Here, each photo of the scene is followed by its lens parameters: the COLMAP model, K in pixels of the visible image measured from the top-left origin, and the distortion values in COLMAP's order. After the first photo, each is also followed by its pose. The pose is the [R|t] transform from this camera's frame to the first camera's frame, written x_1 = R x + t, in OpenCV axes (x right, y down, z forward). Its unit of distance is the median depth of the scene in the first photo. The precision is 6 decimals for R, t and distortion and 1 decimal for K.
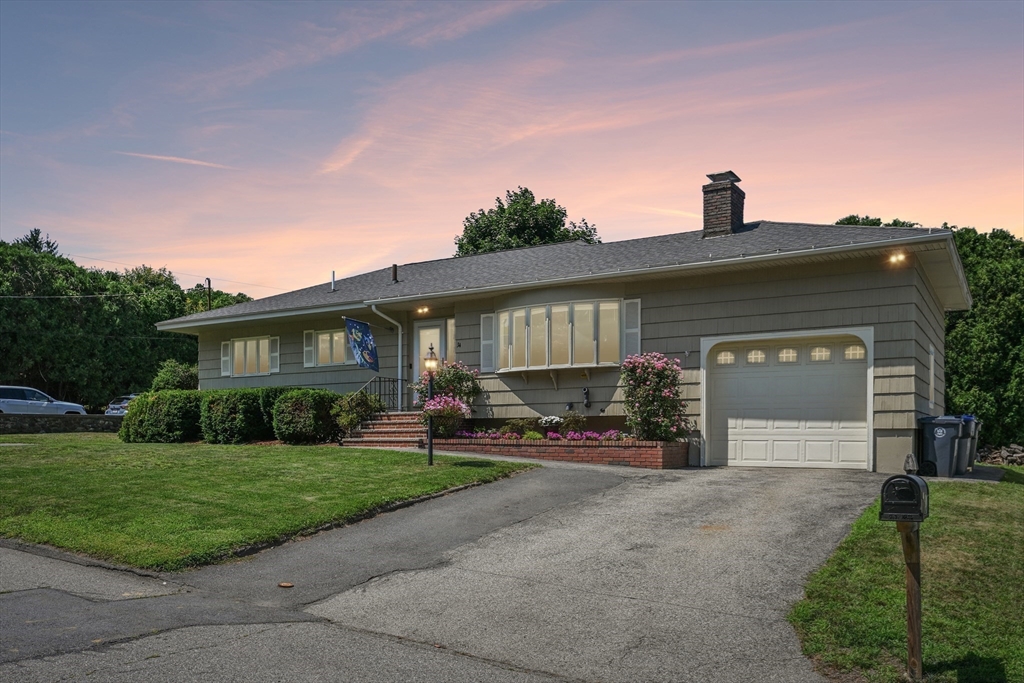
lens RADIAL K [[814.5, 0, 511.7], [0, 814.5, 338.2], [0, 0, 1]] dist [0.010989, -0.002421]
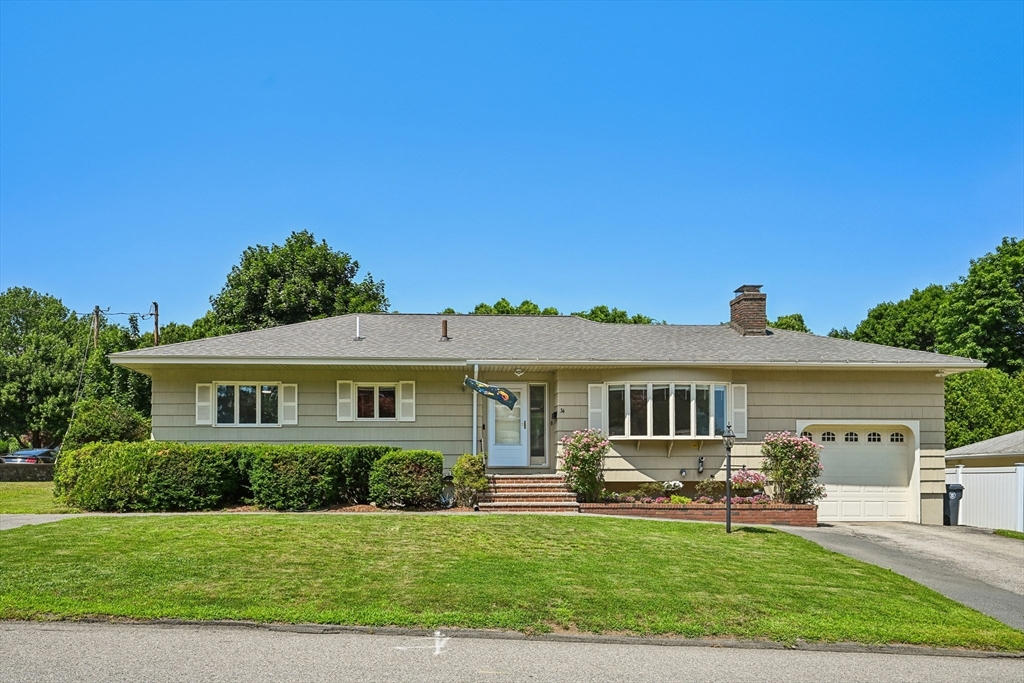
lens RADIAL K [[761.5, 0, 511.7], [0, 761.5, 344.7], [0, 0, 1]] dist [0.000745, 0.006270]
pose [[0.825711, 0.094407, 0.556137, -0.713110], [-0.068430, 0.995379, -0.067370, -0.006164], [-0.559927, 0.017572, 0.828355, 0.233459]]
